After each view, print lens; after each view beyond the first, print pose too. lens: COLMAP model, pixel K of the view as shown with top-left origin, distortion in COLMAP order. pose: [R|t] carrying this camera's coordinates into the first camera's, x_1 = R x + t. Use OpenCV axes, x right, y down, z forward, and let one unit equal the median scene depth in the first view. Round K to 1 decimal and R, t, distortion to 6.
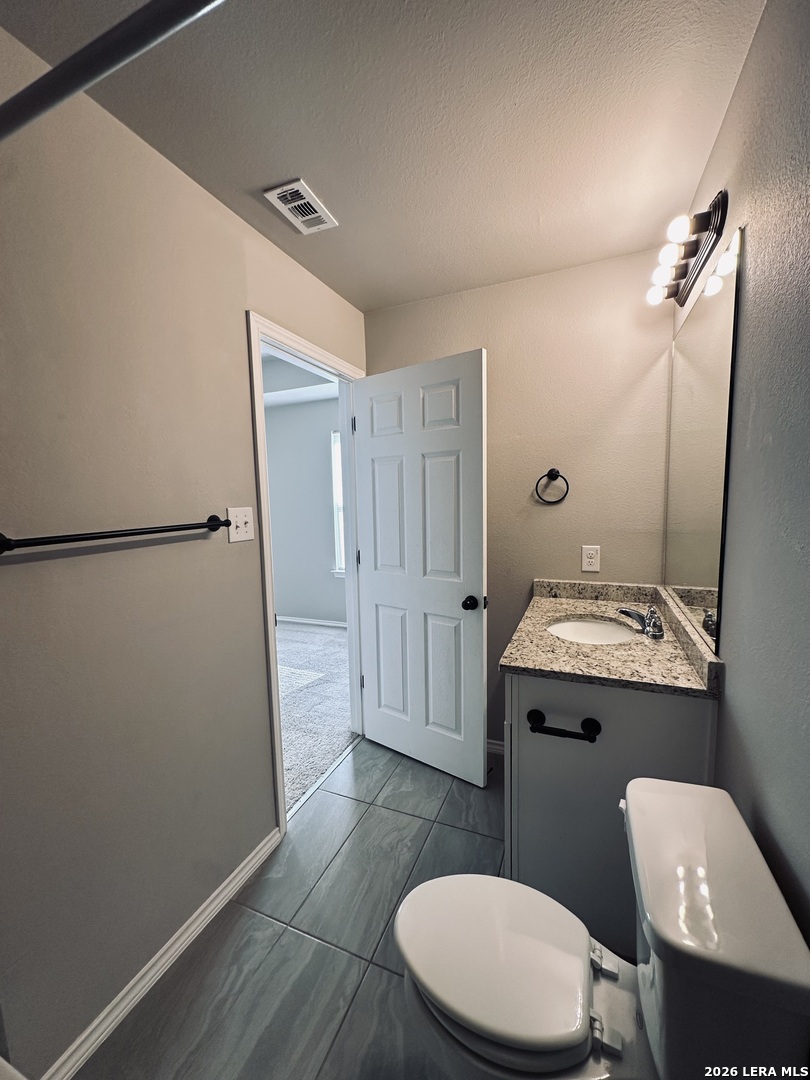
lens RADIAL K [[430.8, 0, 408.0], [0, 430.8, 544.2], [0, 0, 1]] dist [-0.002740, 0.000020]
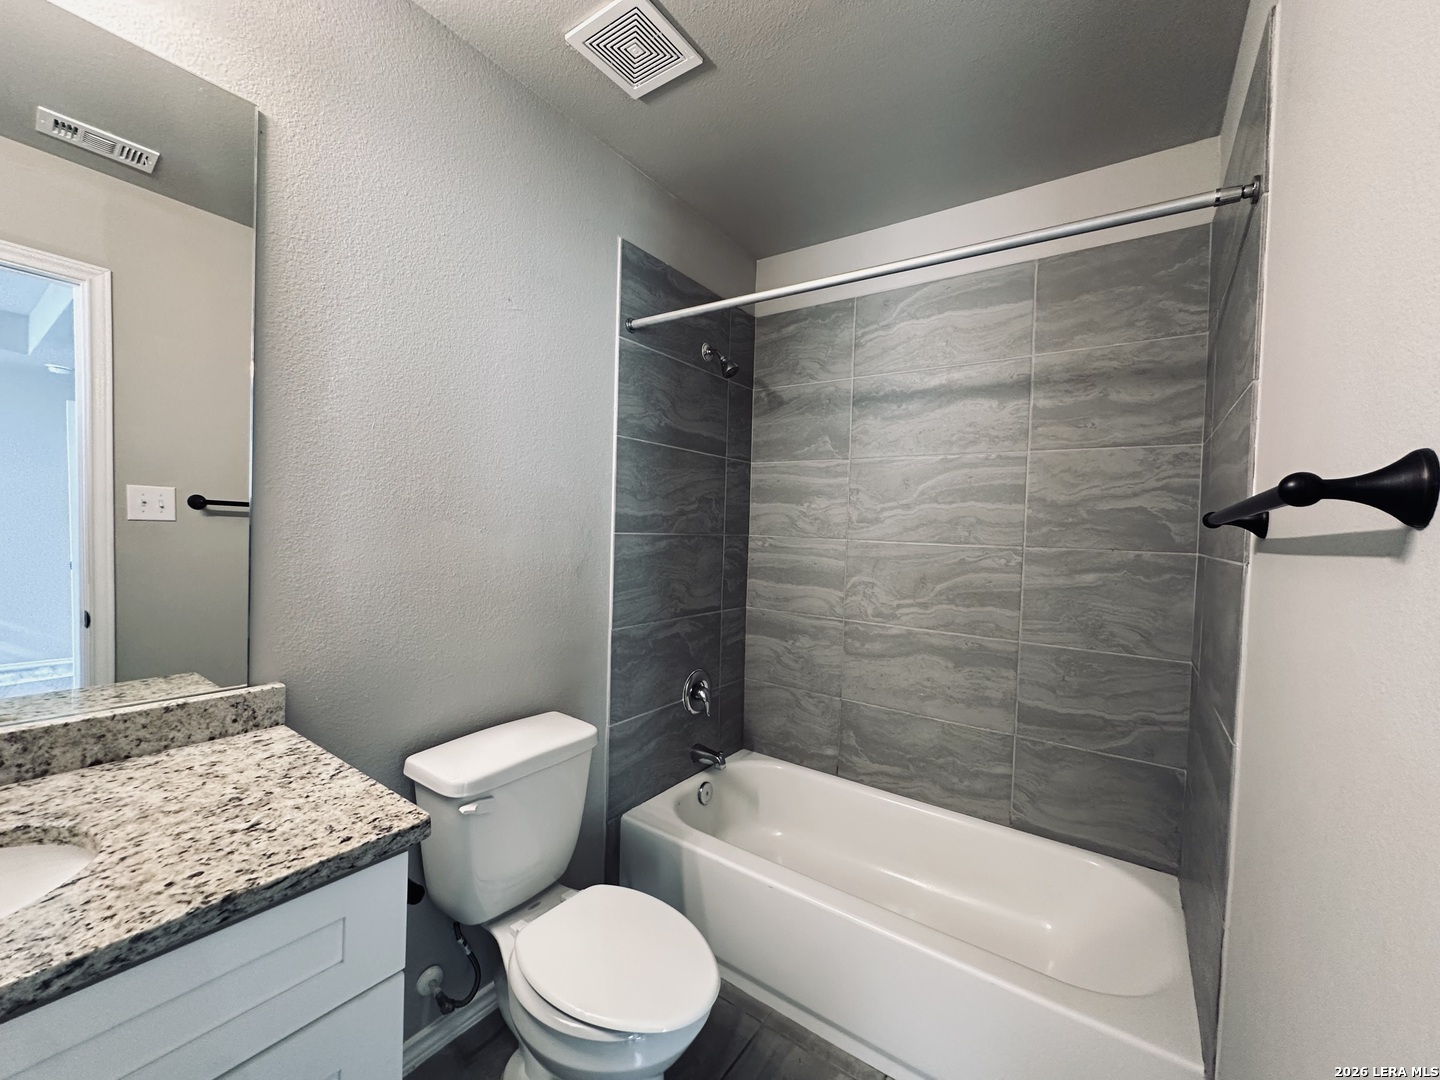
lens RADIAL K [[574.3, 0, 717.2], [0, 574.3, 537.8], [0, 0, 1]] dist [-0.002740, 0.000020]
pose [[-0.978708, -0.011360, 0.204943, -0.194413], [0.010694, 0.994289, 0.106183, -0.066059], [-0.204978, 0.106113, -0.972997, 1.509572]]
